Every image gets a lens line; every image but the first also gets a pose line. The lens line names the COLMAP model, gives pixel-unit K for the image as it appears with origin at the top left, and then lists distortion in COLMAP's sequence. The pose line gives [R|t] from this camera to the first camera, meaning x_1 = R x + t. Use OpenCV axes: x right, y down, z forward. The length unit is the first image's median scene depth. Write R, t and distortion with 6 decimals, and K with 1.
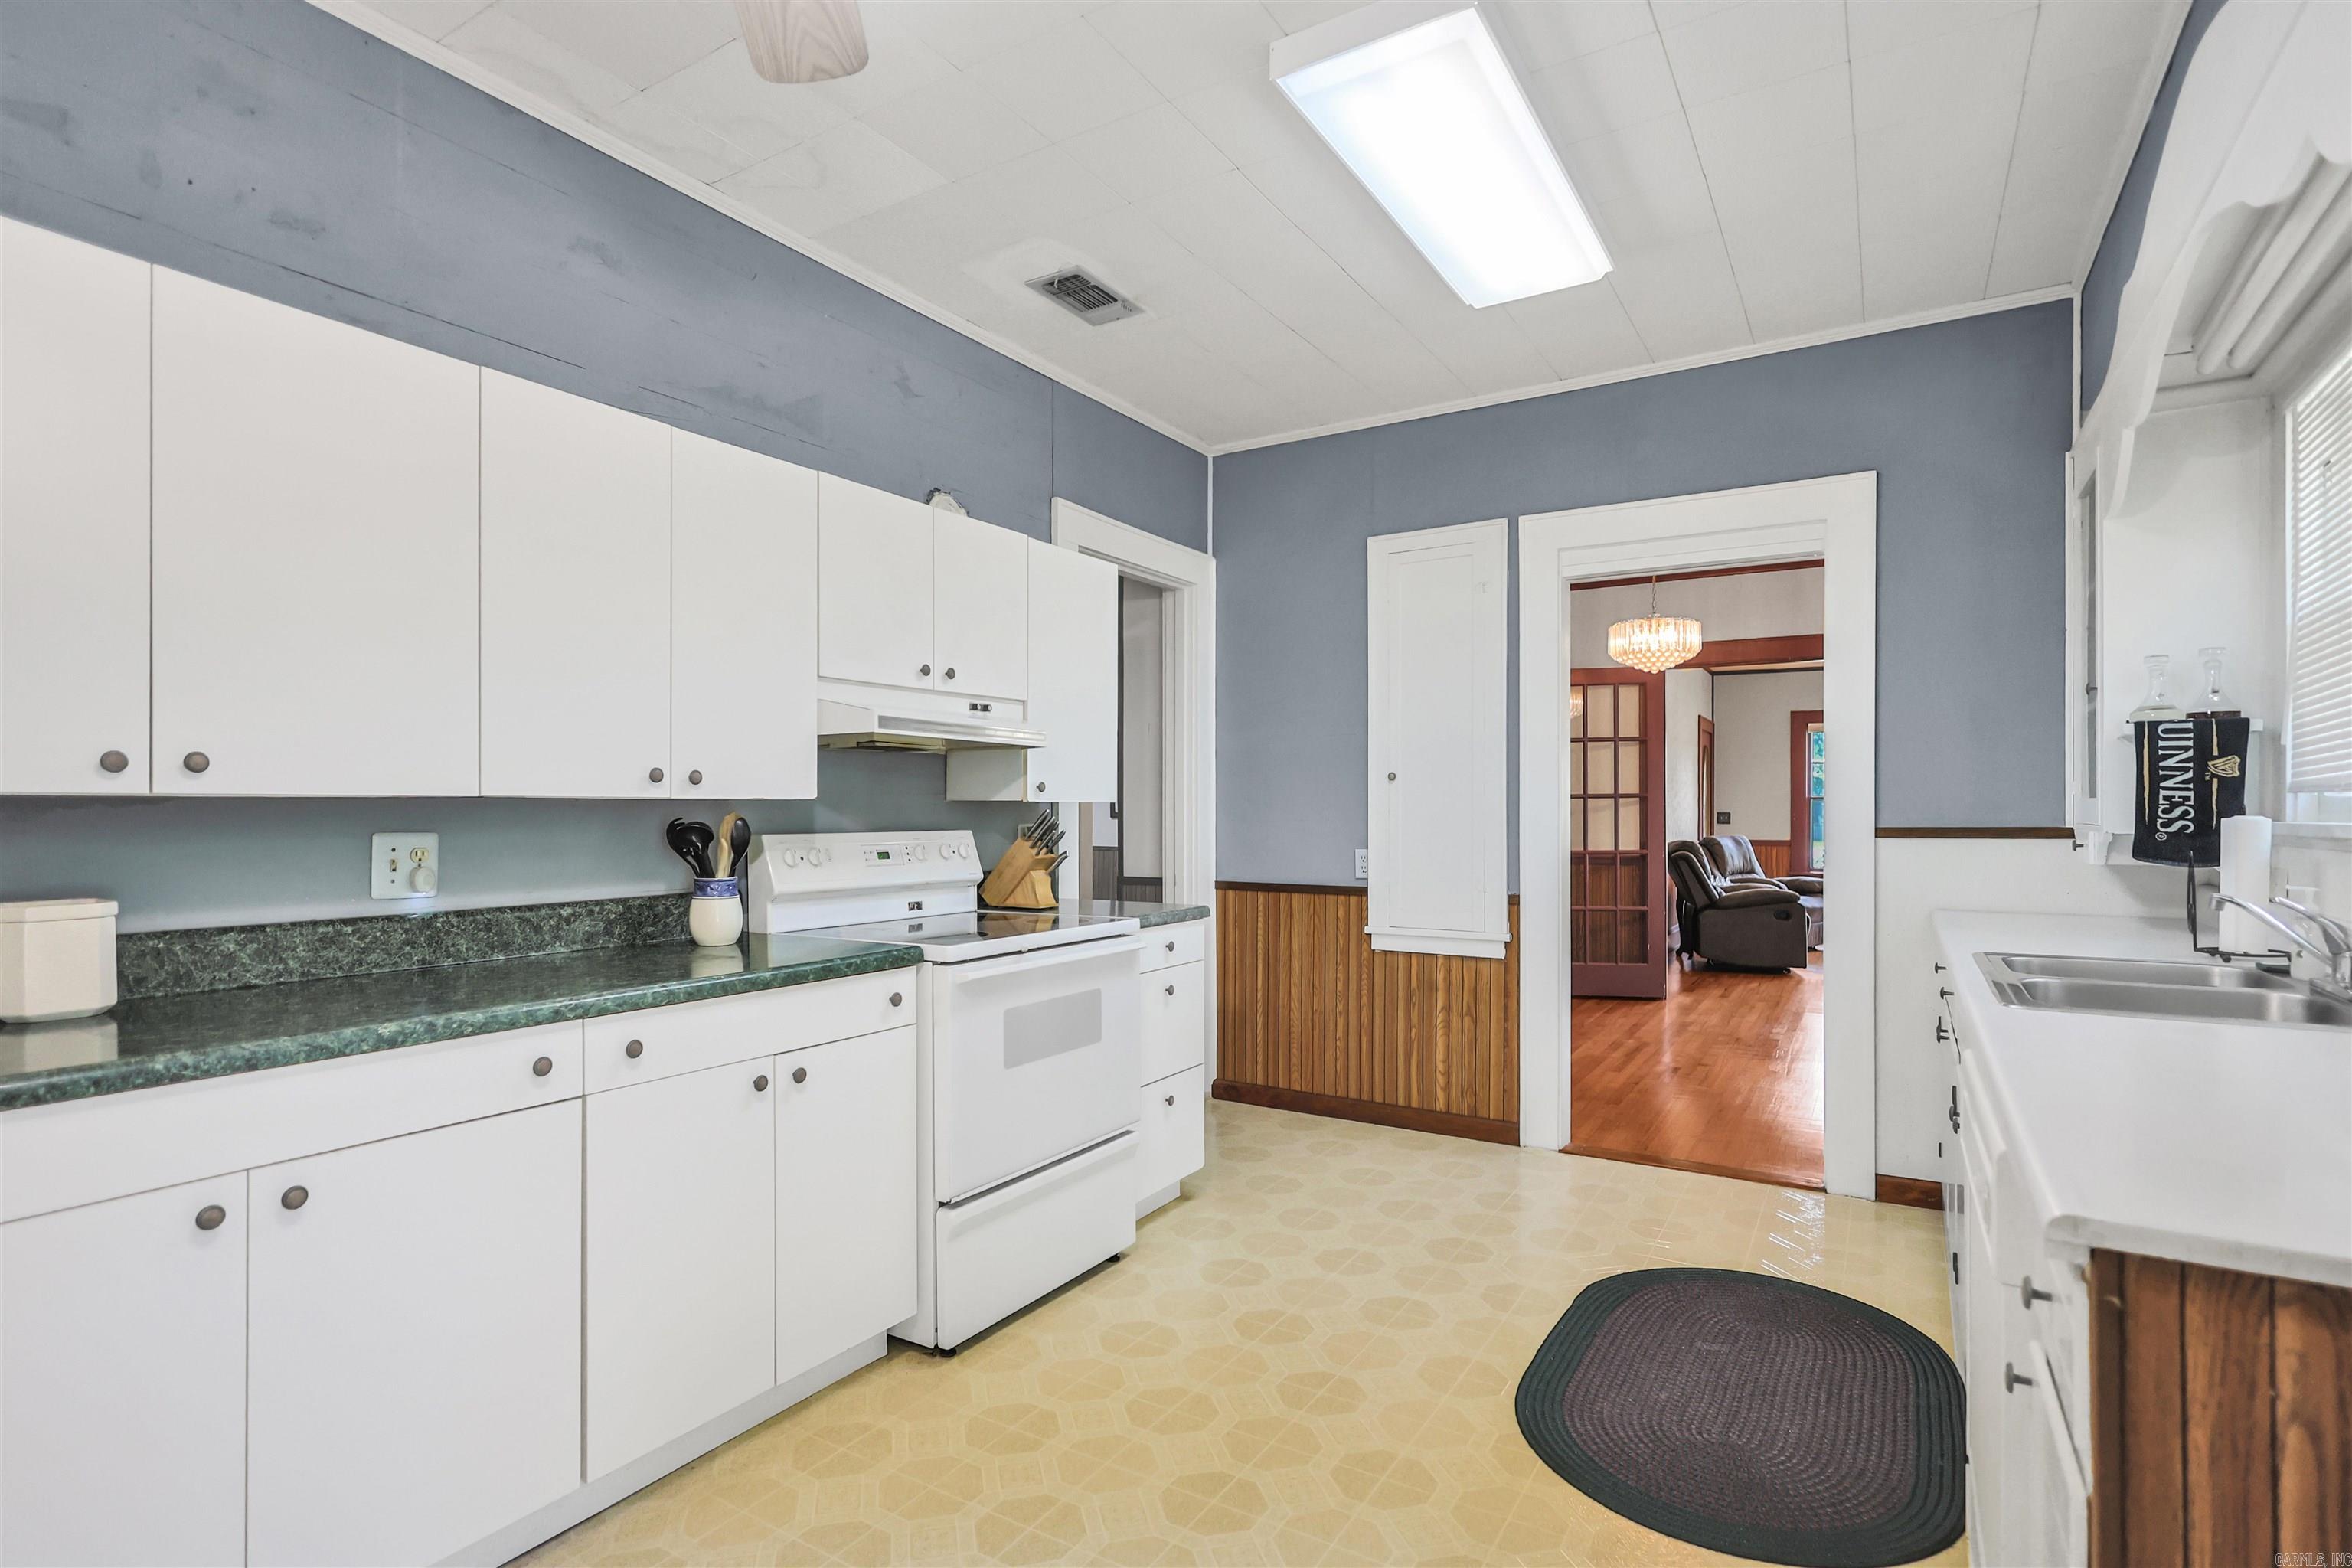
lens RADIAL K [[1149.2, 0, 1181.5], [0, 1149.2, 800.4], [0, 0, 1]] dist [-0.000368, -0.000494]
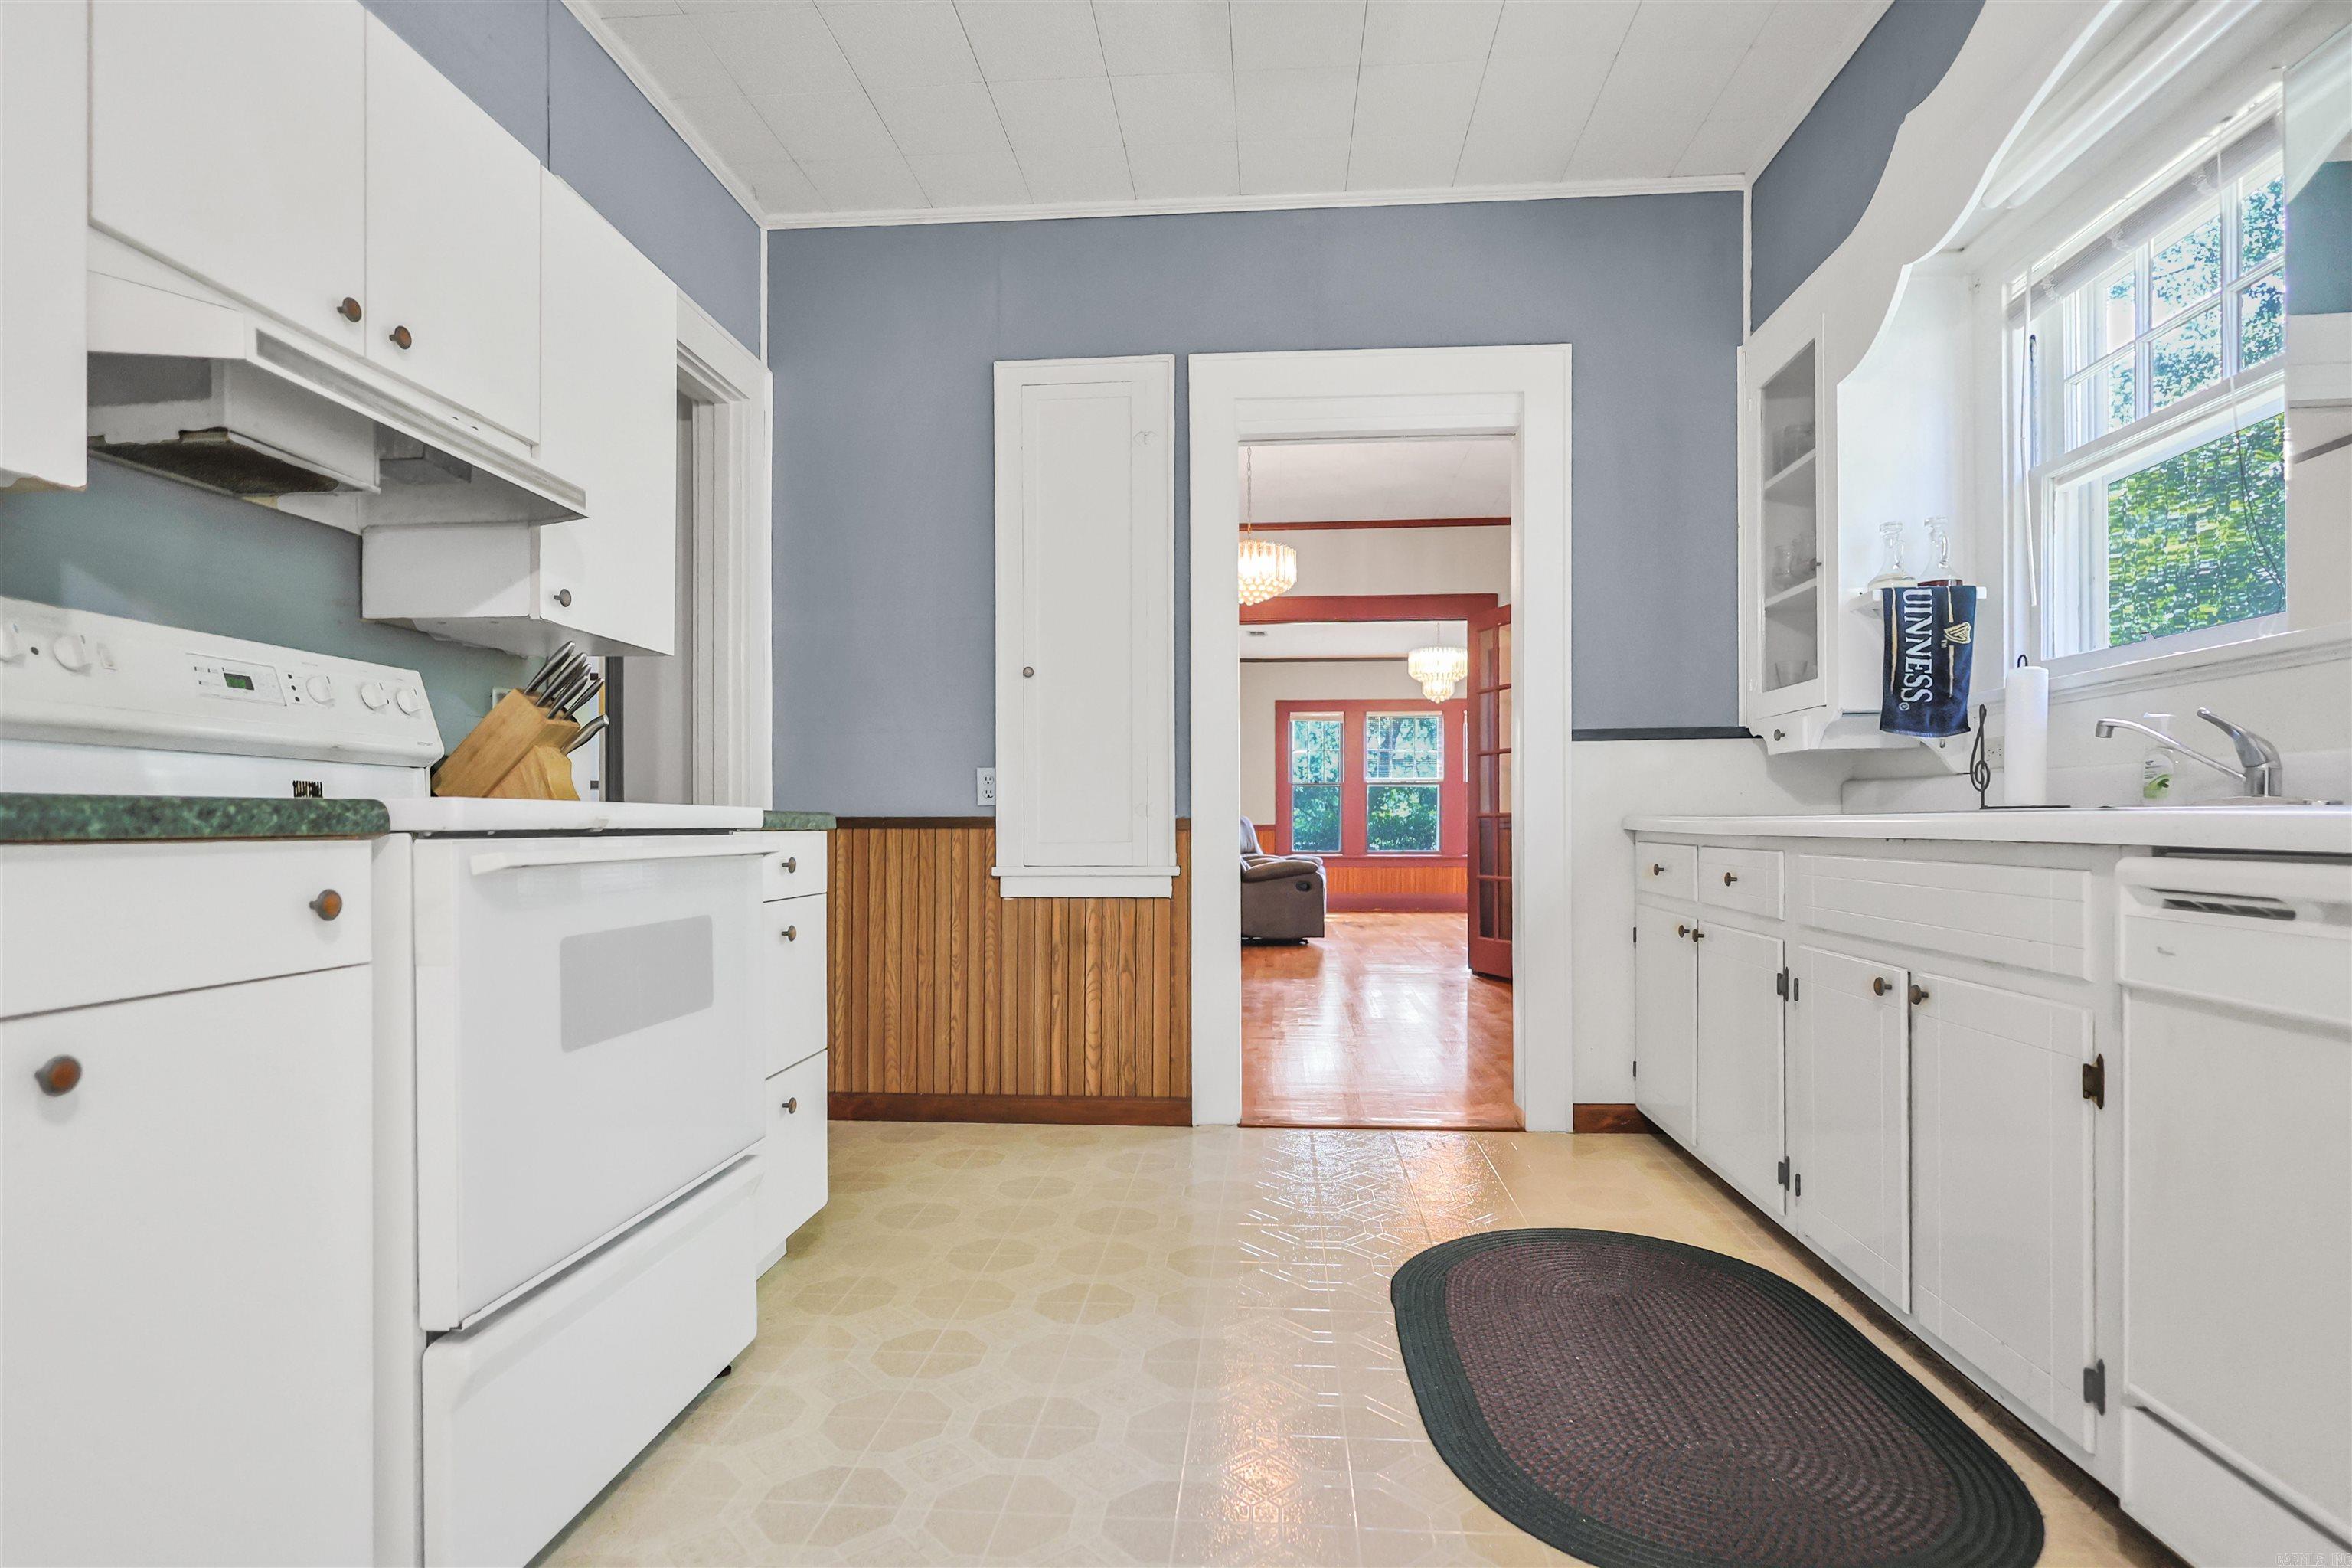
lens RADIAL K [[1191.4, 0, 1186.6], [0, 1191.4, 818.4], [0, 0, 1]] dist [0.002205, -0.000137]
pose [[0.889218, -0.000718, 0.457484, -0.115059], [-0.000254, 0.999998, 0.002063, 0.097867], [-0.457484, -0.001950, 0.889216, 0.302331]]
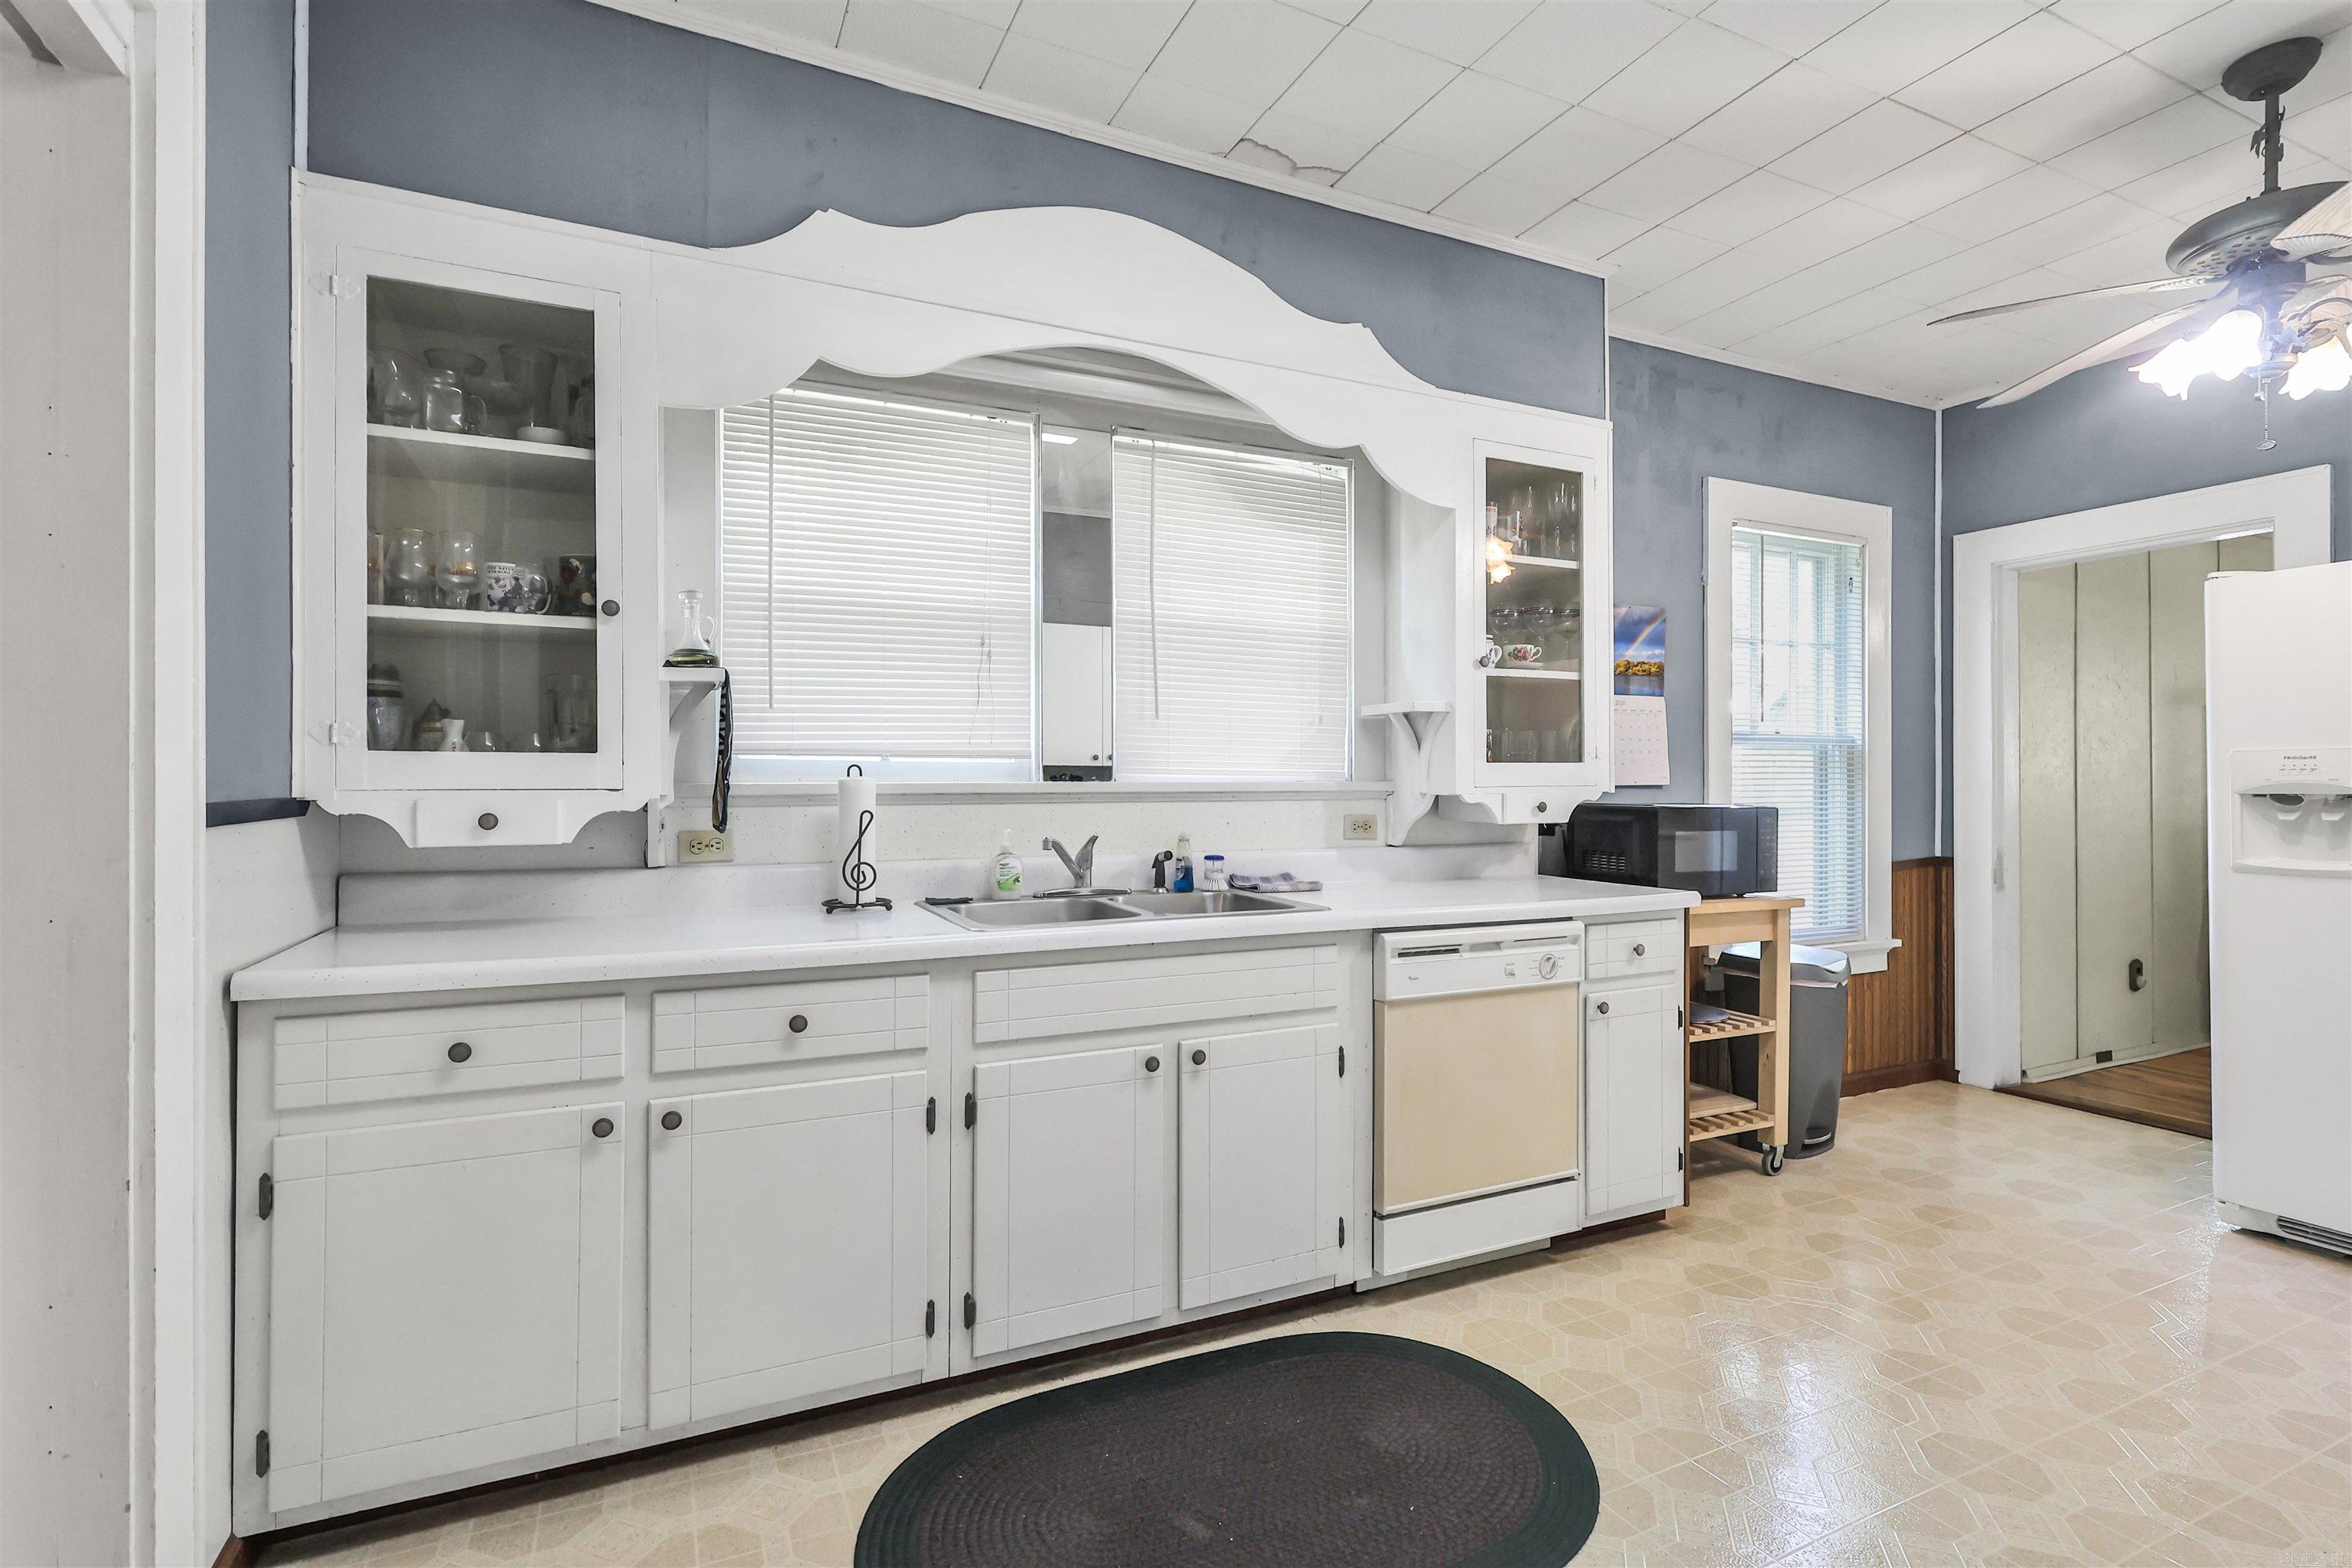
lens RADIAL K [[1100.8, 0, 1176.0], [0, 1100.8, 784.0], [0, 0, 1]] dist [0.001503, 0.000274]
pose [[-0.834207, 0.002163, 0.551448, 0.075890], [-0.002326, 0.999970, -0.007442, 0.018968], [-0.551447, -0.007491, -0.834176, 1.197630]]
